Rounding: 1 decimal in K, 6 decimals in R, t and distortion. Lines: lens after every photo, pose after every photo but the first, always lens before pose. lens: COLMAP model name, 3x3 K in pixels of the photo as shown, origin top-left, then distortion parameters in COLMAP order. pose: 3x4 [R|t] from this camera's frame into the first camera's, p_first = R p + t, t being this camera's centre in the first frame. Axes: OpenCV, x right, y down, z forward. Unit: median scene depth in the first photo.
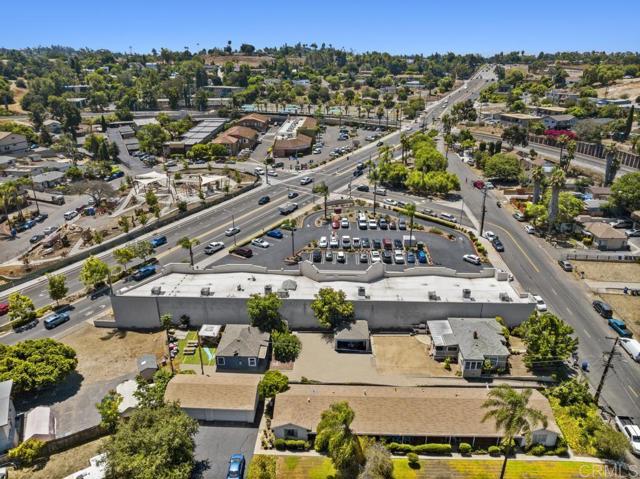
lens RADIAL K [[450.4, 0, 320.0], [0, 450.4, 239.5], [0, 0, 1]] dist [-0.043448, 0.011251]
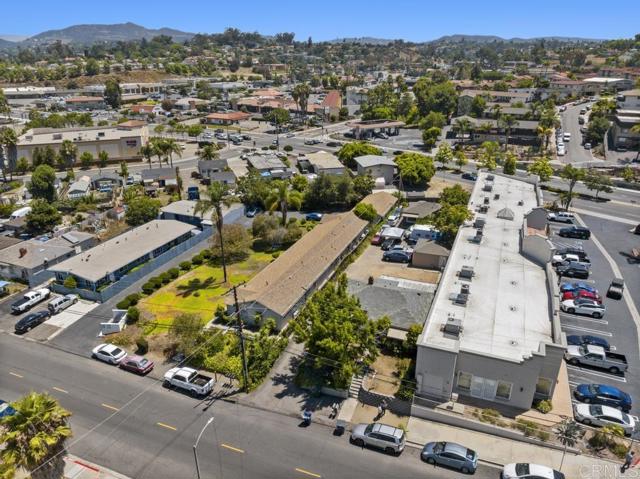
lens RADIAL K [[450.4, 0, 320.0], [0, 450.4, 239.5], [0, 0, 1]] dist [-0.043448, 0.011251]
pose [[-0.348416, 0.356211, -0.867018, 0.824543], [-0.346911, 0.810292, 0.472313, -0.144903], [0.870781, 0.465340, -0.158746, 0.817159]]
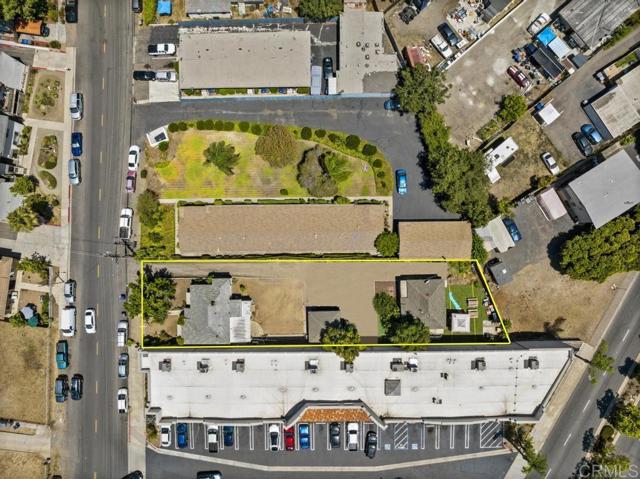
lens RADIAL K [[450.4, 0, 320.0], [0, 450.4, 239.5], [0, 0, 1]] dist [-0.043448, 0.011251]
pose [[-0.998359, 0.055467, 0.014264, 0.048207], [-0.007374, -0.371476, 0.928413, -0.609985], [0.056795, 0.926784, 0.371275, 0.371730]]
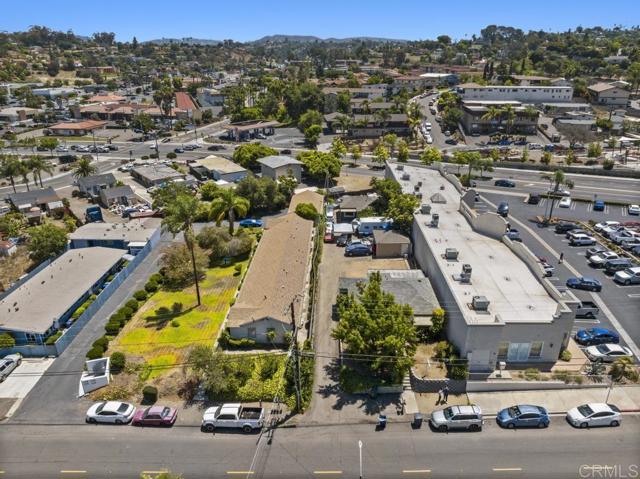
lens RADIAL K [[450.4, 0, 320.0], [0, 450.4, 239.5], [0, 0, 1]] dist [-0.043448, 0.011251]
pose [[0.008601, 0.379336, -0.925219, 0.847221], [-0.370685, 0.860541, 0.349373, -0.066705], [0.928719, 0.339960, 0.148015, 0.624619]]
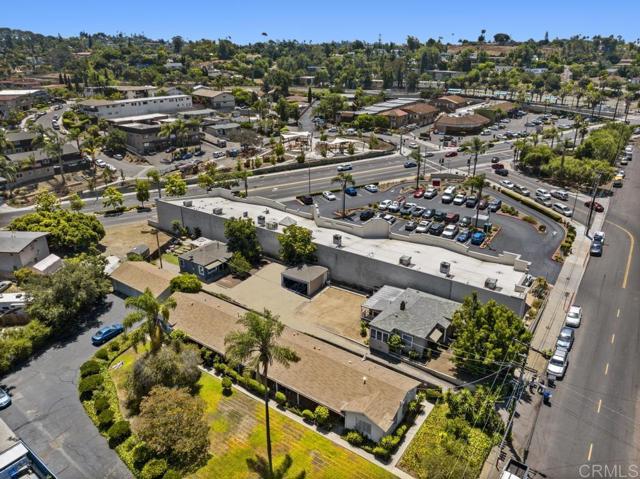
lens RADIAL K [[450.4, 0, 320.0], [0, 450.4, 239.5], [0, 0, 1]] dist [-0.043448, 0.011251]
pose [[0.837481, 0.205639, -0.506299, 0.490915], [-0.204845, 0.977074, 0.058012, 0.064656], [0.506621, 0.055129, 0.860405, 0.174717]]
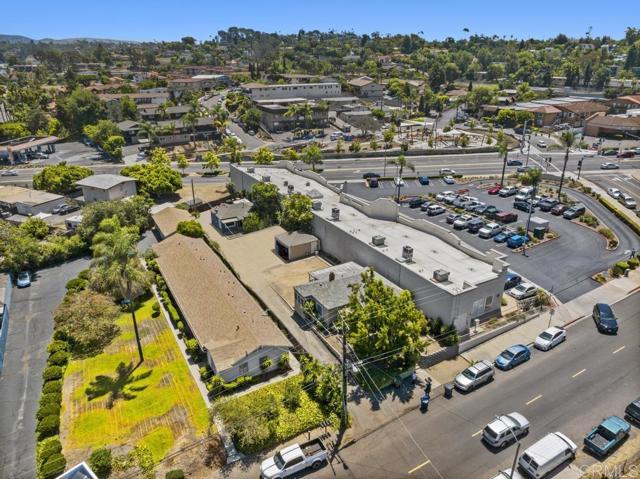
lens RADIAL K [[450.4, 0, 320.0], [0, 450.4, 239.5], [0, 0, 1]] dist [-0.043448, 0.011251]
pose [[0.524552, 0.321703, -0.788259, 0.759319], [-0.318115, 0.932863, 0.169027, 0.019699], [0.789714, 0.162094, 0.591674, 0.405439]]
